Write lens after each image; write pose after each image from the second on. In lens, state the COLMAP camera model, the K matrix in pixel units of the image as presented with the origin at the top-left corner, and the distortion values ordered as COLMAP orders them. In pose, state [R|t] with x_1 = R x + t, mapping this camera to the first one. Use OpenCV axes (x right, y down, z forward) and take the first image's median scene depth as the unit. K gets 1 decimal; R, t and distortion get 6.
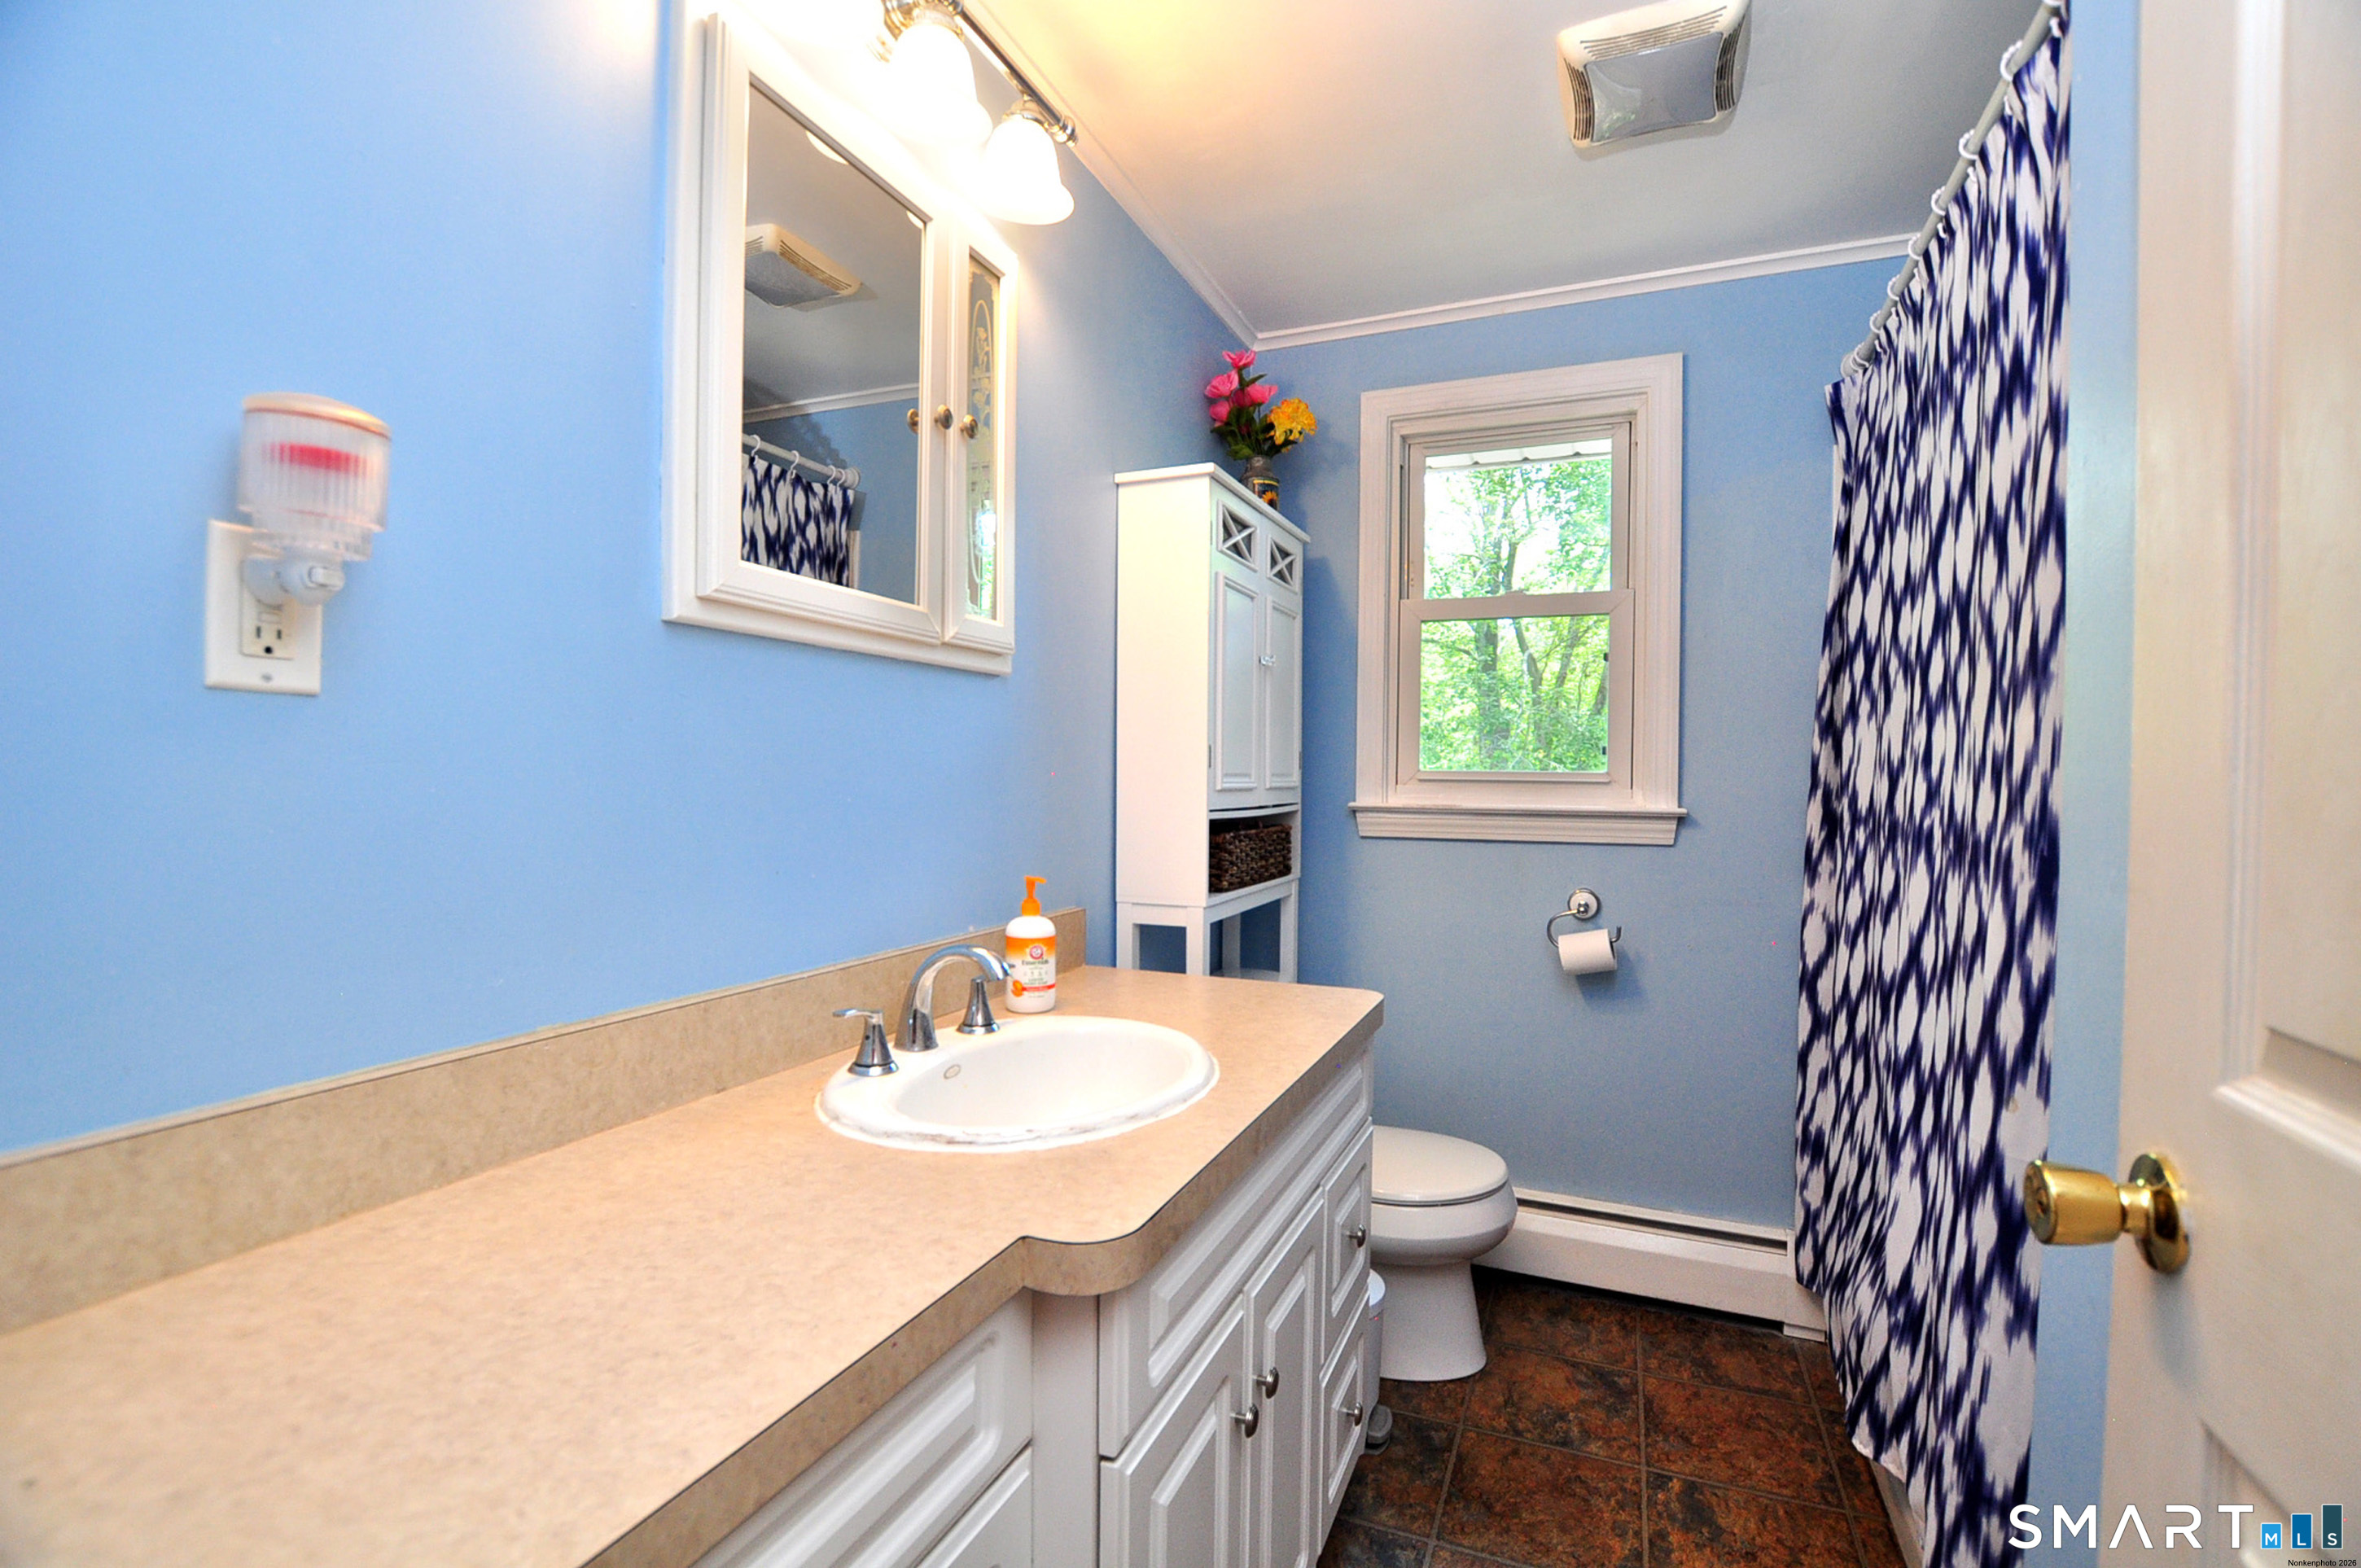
lens RADIAL K [[1046.6, 0, 1163.9], [0, 1046.6, 808.9], [0, 0, 1]] dist [-0.033979, 0.003857]
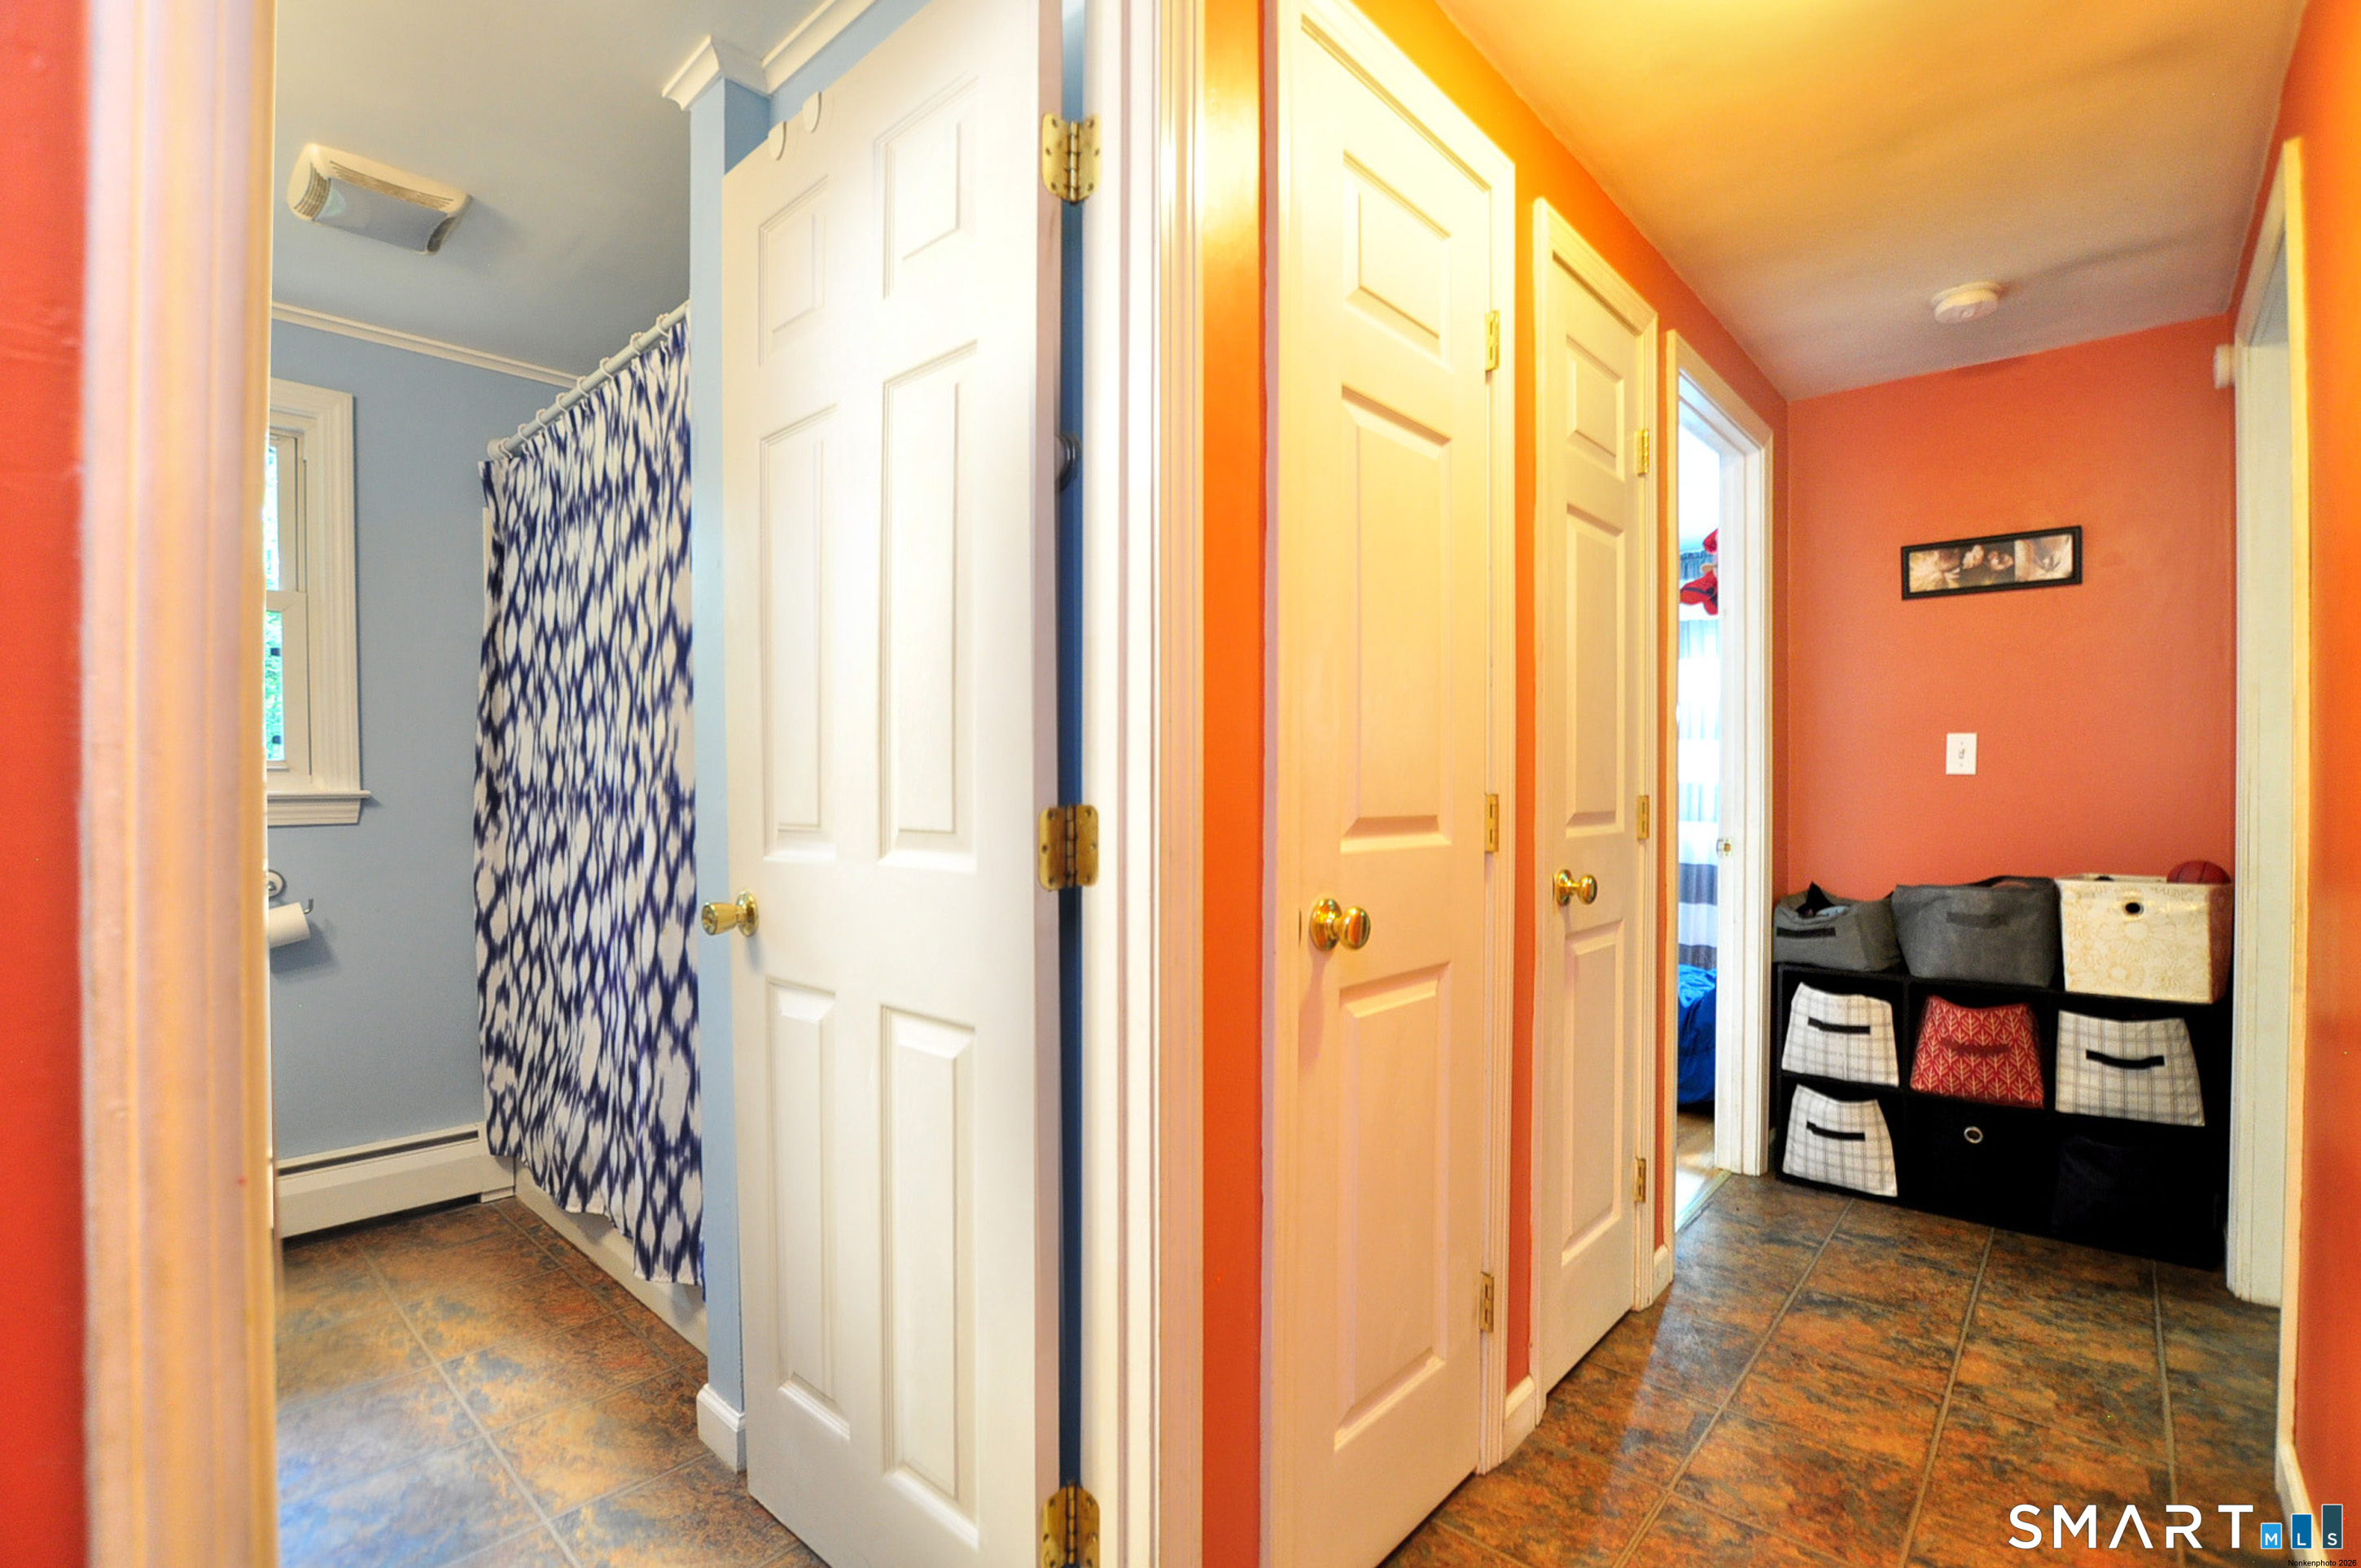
lens RADIAL K [[1046.6, 0, 1181.7], [0, 1046.6, 787.1], [0, 0, 1]] dist [-0.033979, 0.003857]
pose [[0.316009, -0.015480, 0.948630, -0.351072], [0.039242, 0.999224, 0.003234, 0.032490], [-0.947944, 0.036204, 0.316371, -0.264707]]
